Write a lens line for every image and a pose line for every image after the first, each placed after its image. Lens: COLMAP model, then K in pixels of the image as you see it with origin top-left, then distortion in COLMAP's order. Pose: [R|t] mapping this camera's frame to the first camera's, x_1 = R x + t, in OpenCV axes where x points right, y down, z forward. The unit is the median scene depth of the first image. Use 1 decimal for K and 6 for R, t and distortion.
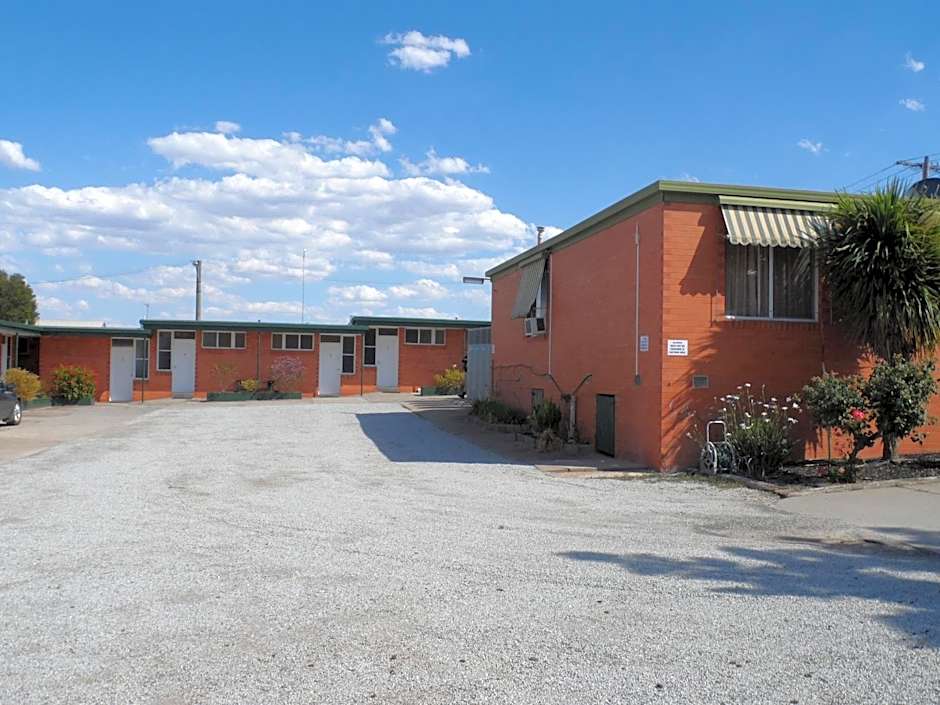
lens RADIAL K [[872.8, 0, 470.0], [0, 872.8, 352.5], [0, 0, 1]] dist [-0.009205, -0.005744]
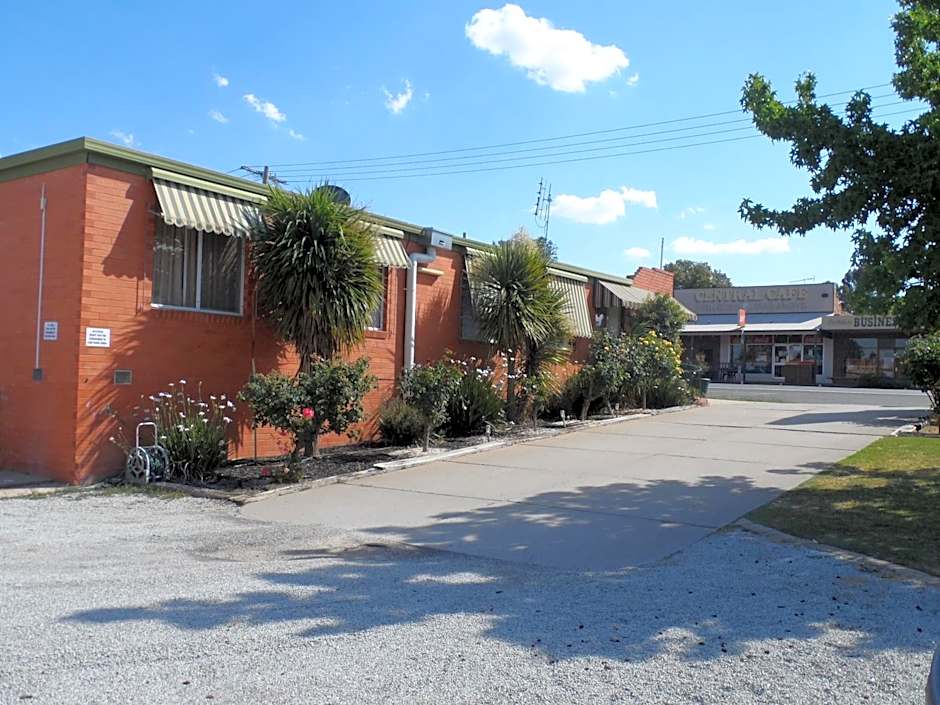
lens RADIAL K [[872.8, 0, 470.0], [0, 872.8, 352.5], [0, 0, 1]] dist [-0.009205, -0.005744]
pose [[0.726986, 0.024728, 0.686207, -0.081785], [-0.030724, 0.999522, -0.003468, 0.000949], [-0.685964, -0.018562, 0.727398, 0.132677]]
